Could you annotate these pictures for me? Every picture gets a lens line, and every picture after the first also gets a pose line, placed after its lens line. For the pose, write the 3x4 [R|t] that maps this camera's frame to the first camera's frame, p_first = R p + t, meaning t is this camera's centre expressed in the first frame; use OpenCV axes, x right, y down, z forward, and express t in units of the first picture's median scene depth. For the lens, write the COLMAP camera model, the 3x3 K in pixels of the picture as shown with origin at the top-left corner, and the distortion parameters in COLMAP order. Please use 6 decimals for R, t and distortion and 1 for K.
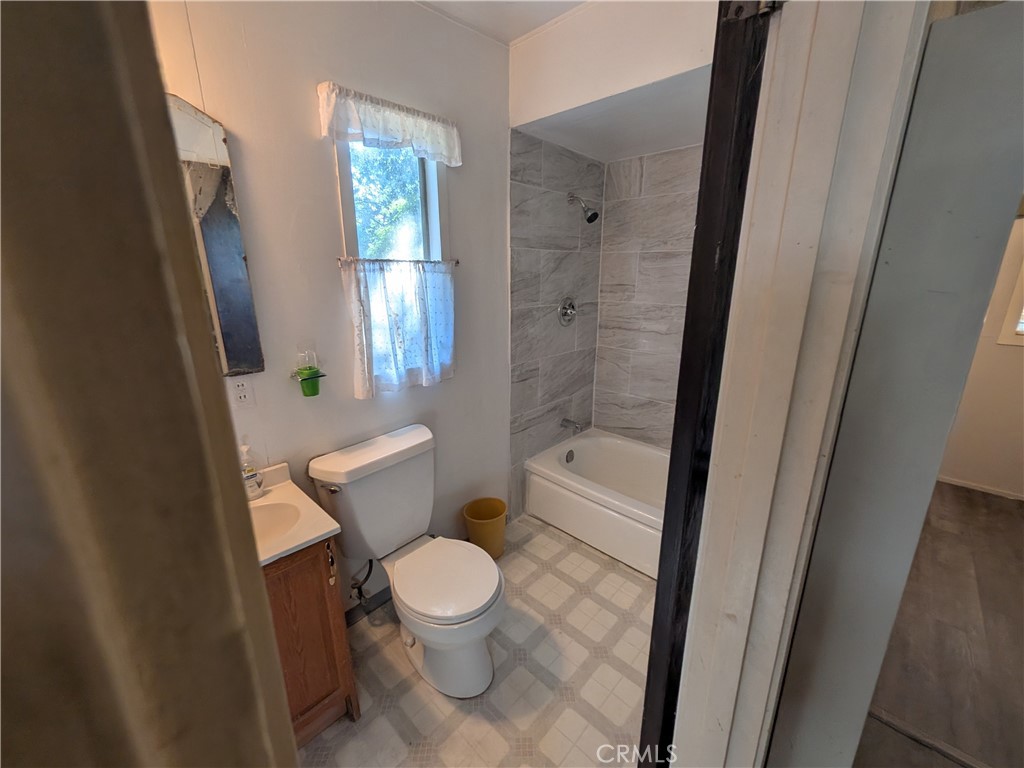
lens RADIAL K [[408.5, 0, 514.5], [0, 408.5, 382.8], [0, 0, 1]] dist [0.002801, 0.000457]
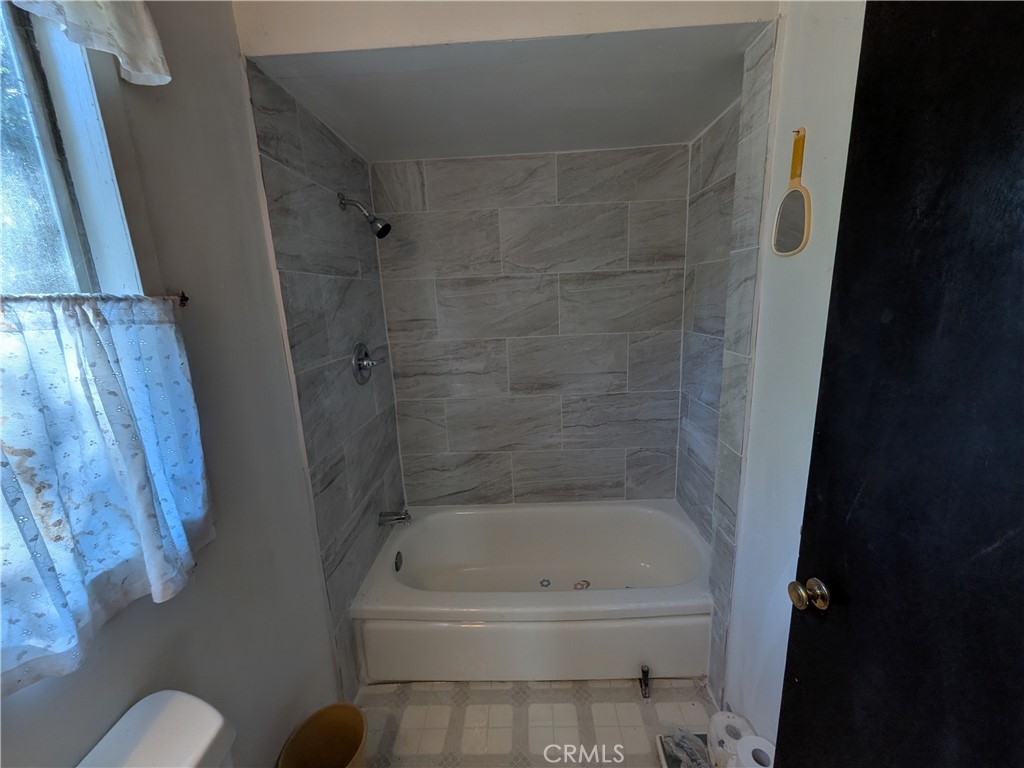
lens RADIAL K [[408.5, 0, 514.5], [0, 408.5, 382.8], [0, 0, 1]] dist [0.002801, 0.000457]
pose [[0.744115, -0.170822, 0.645842, -0.145361], [0.217526, 0.976026, 0.007529, -0.101639], [-0.631644, 0.134885, 0.763434, 0.348512]]
